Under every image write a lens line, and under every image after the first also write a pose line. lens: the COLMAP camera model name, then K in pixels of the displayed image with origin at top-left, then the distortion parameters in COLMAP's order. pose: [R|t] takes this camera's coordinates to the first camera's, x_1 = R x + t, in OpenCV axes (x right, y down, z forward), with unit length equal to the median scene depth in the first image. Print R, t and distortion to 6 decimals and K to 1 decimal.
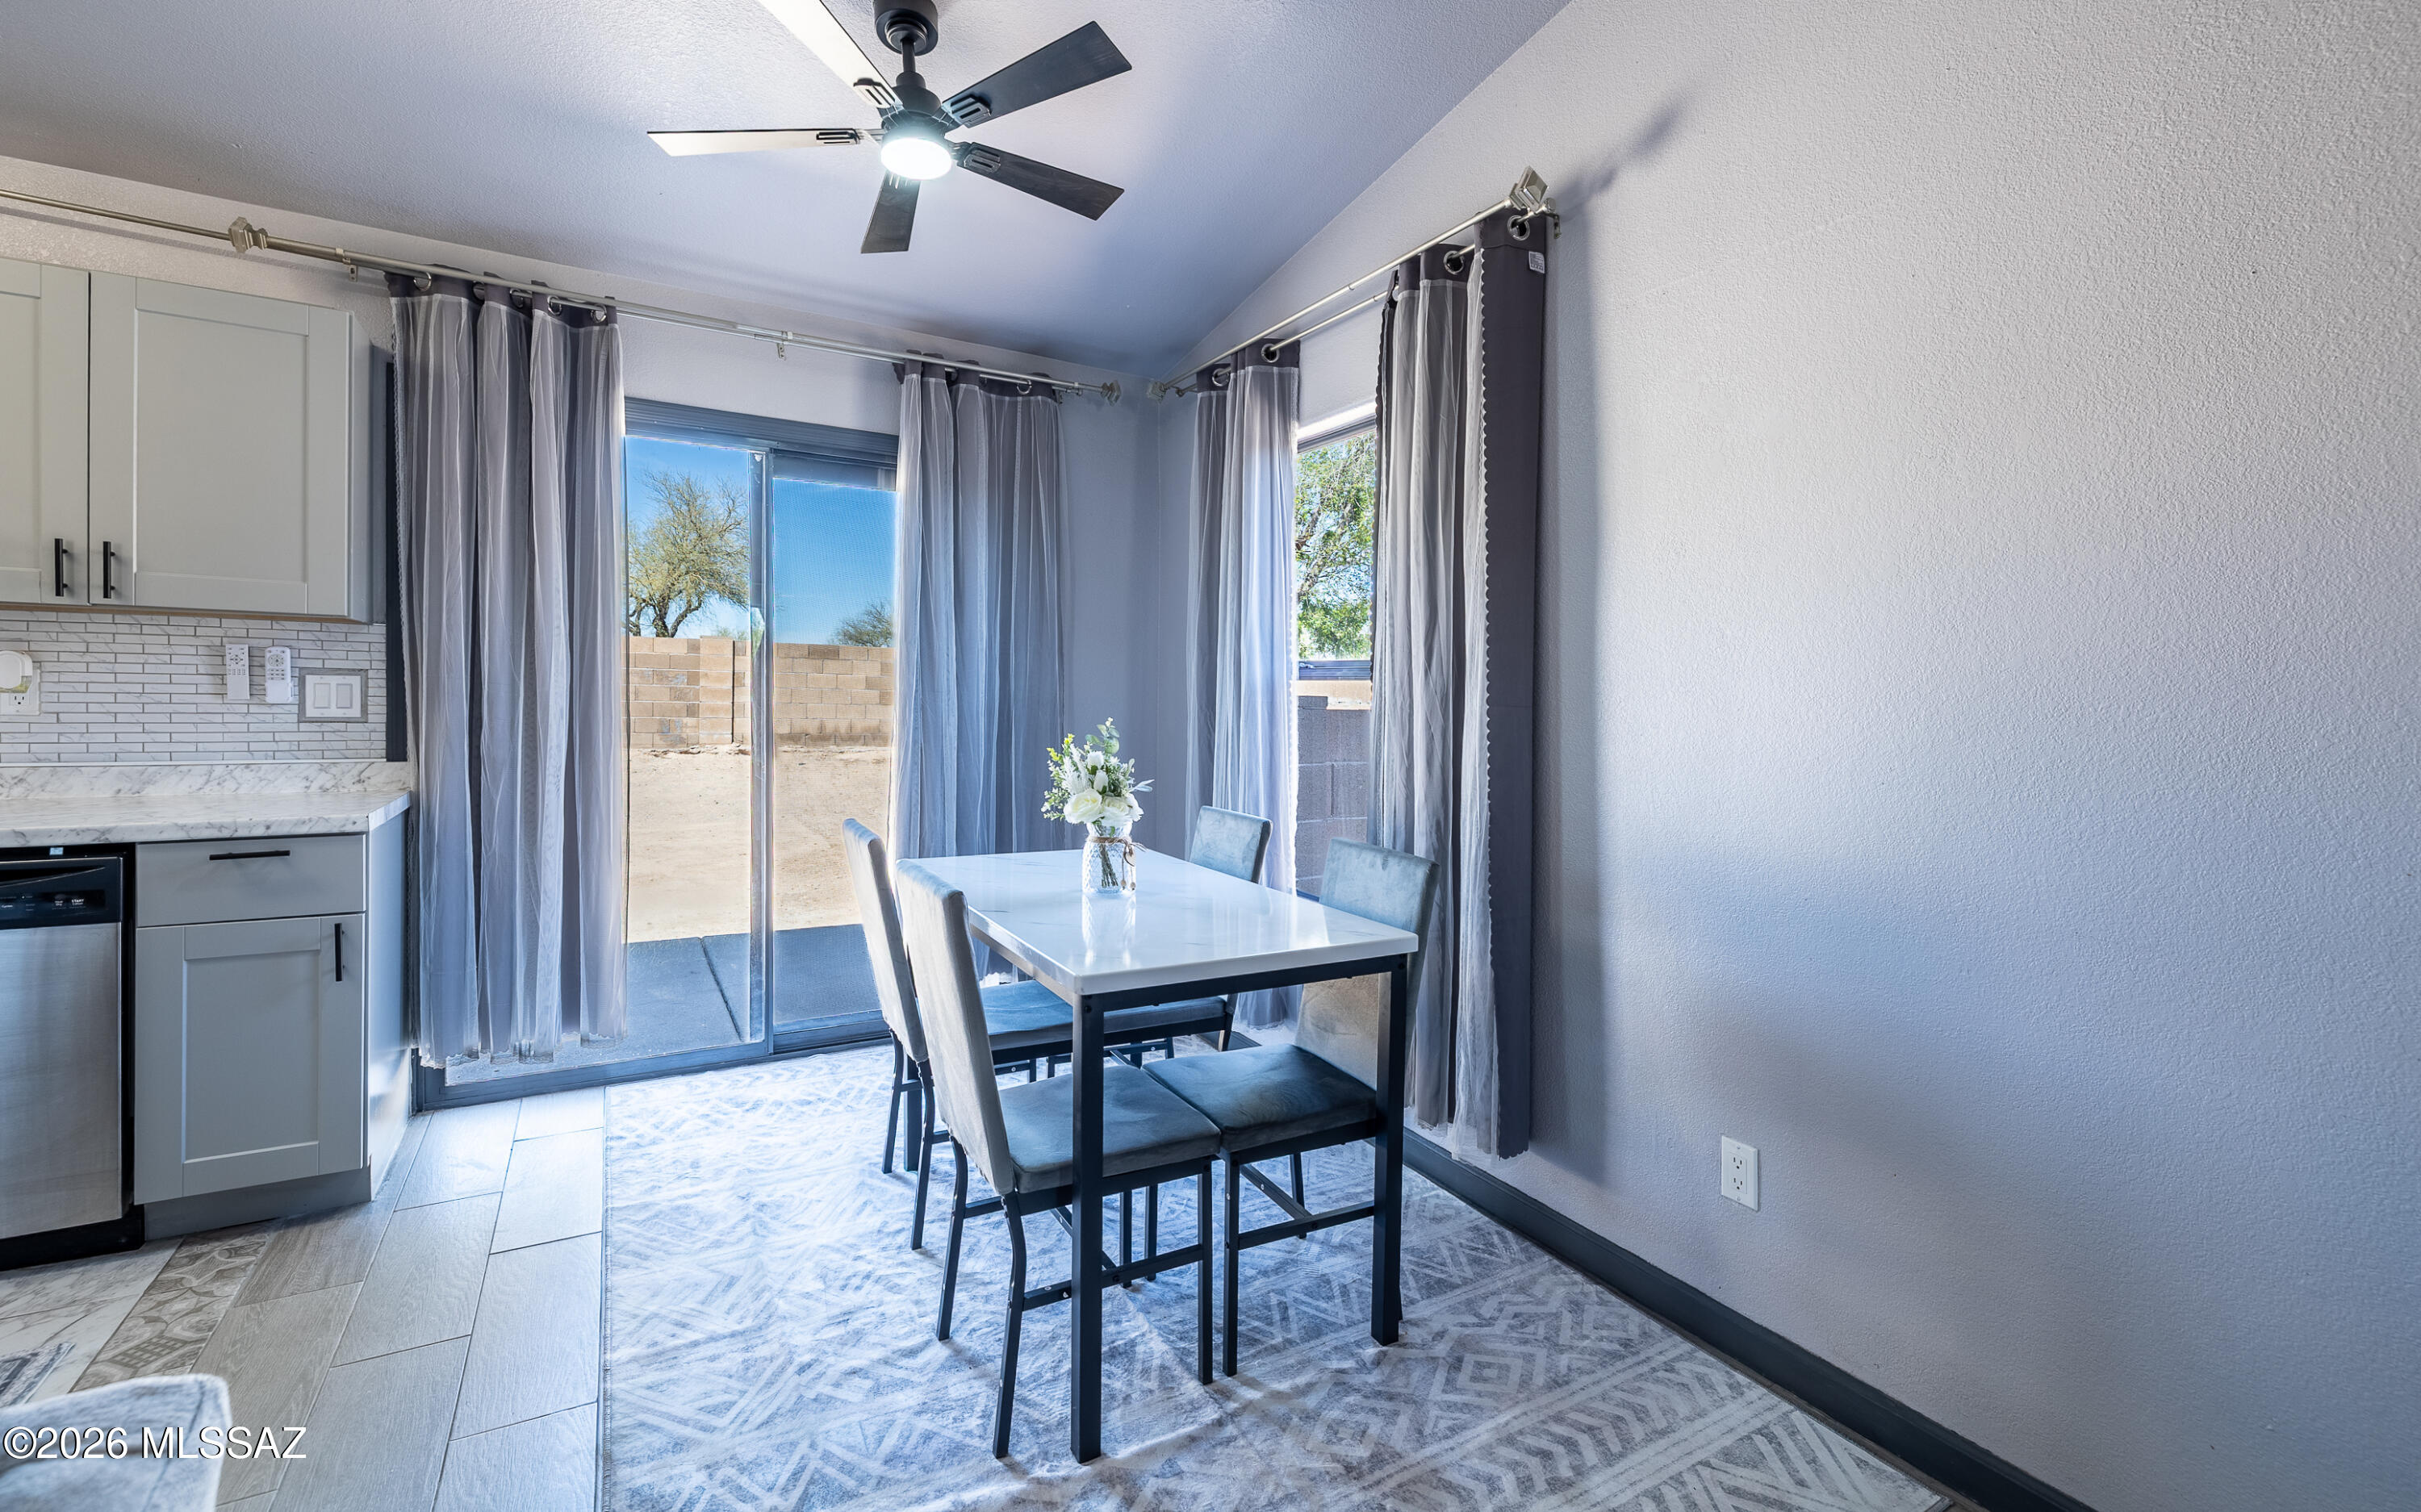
lens RADIAL K [[1031.8, 0, 1205.5], [0, 1031.8, 705.0], [0, 0, 1]] dist [0.001747, -0.000004]
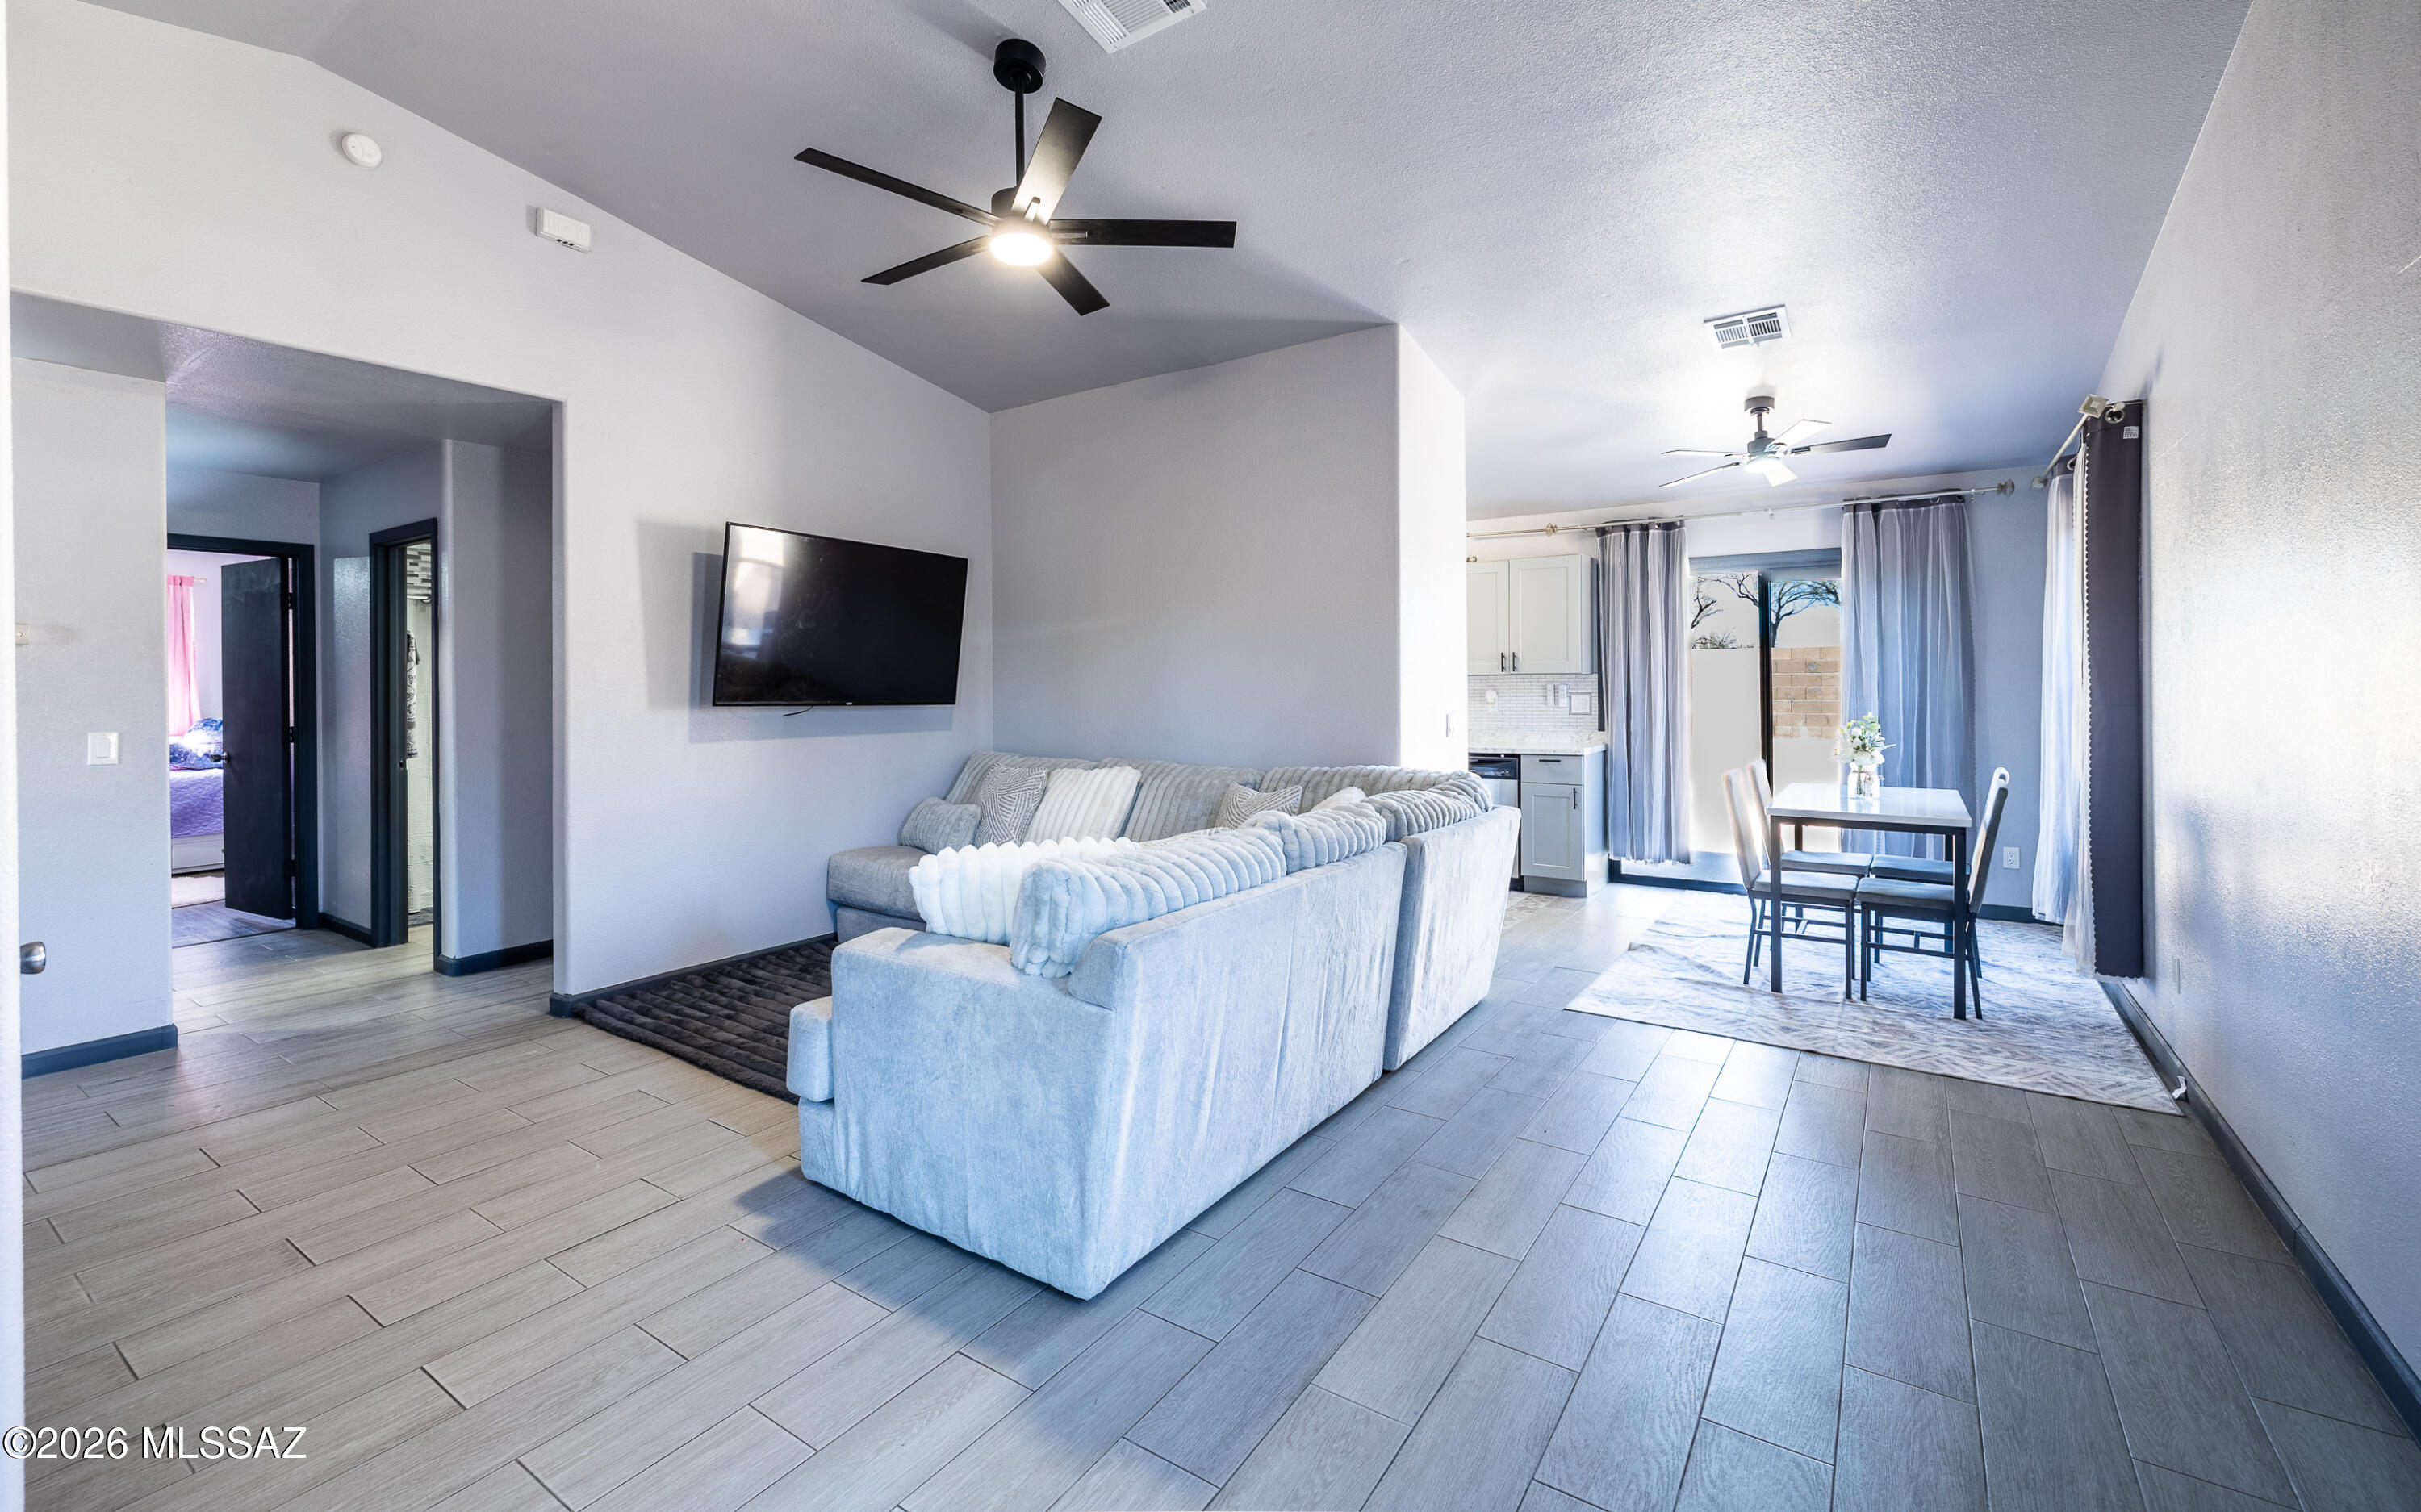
lens RADIAL K [[1031.8, 0, 1205.5], [0, 1031.8, 705.0], [0, 0, 1]] dist [0.001747, -0.000004]
pose [[0.437606, -0.007229, -0.899138, 0.958214], [0.008399, 0.999957, -0.003952, -0.003650], [0.899127, -0.005823, 0.437648, -0.862909]]
